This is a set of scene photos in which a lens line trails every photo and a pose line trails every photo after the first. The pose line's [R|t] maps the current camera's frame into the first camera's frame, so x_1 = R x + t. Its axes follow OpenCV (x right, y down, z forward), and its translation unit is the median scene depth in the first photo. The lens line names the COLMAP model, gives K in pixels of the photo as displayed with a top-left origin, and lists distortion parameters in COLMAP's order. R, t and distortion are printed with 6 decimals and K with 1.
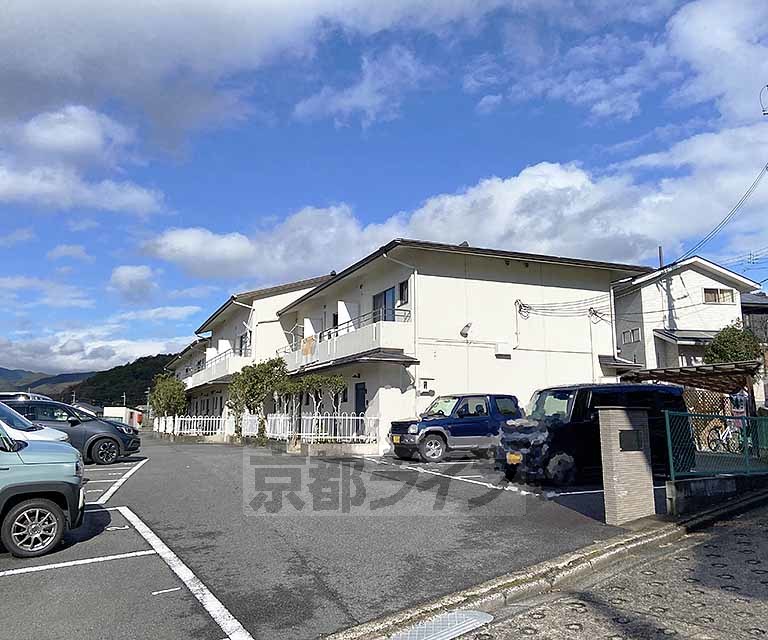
lens RADIAL K [[638.5, 0, 383.5], [0, 638.5, 318.9], [0, 0, 1]] dist [0.001613, 0.000418]
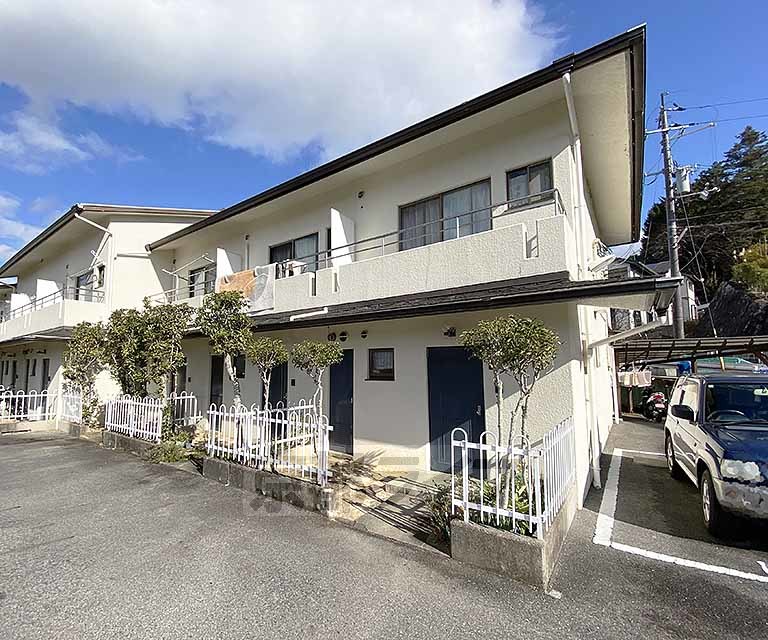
lens RADIAL K [[421.8, 0, 357.6], [0, 421.8, 345.2], [0, 0, 1]] dist [-0.002338, -0.000521]
pose [[0.902222, 0.046759, 0.428730, -0.155726], [-0.084340, 0.994040, 0.069071, 0.050579], [-0.422945, -0.098476, 0.900789, 0.481267]]
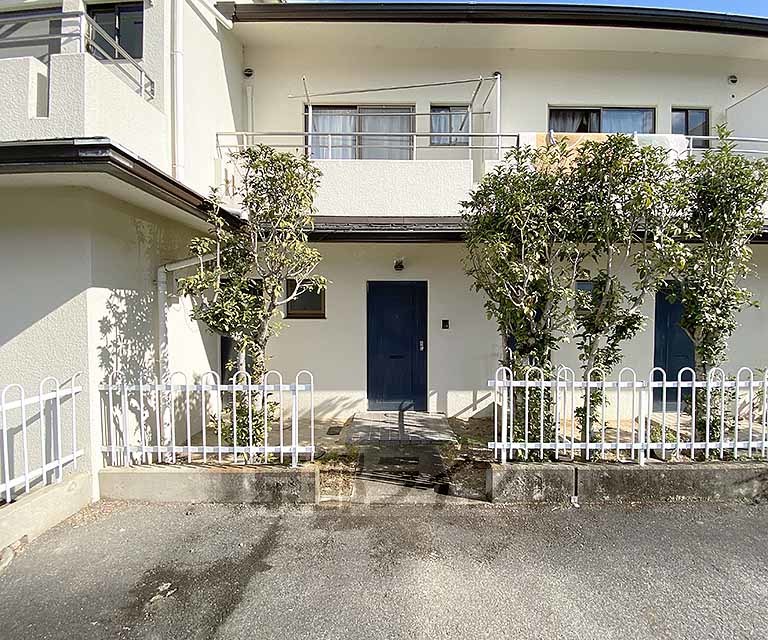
lens RADIAL K [[421.8, 0, 386.4], [0, 421.8, 321.0], [0, 0, 1]] dist [-0.002338, -0.000521]
pose [[0.372718, -0.004345, 0.927935, -0.288297], [-0.153815, 0.985866, 0.066398, 0.099059], [-0.915108, -0.167478, 0.366782, 0.770250]]
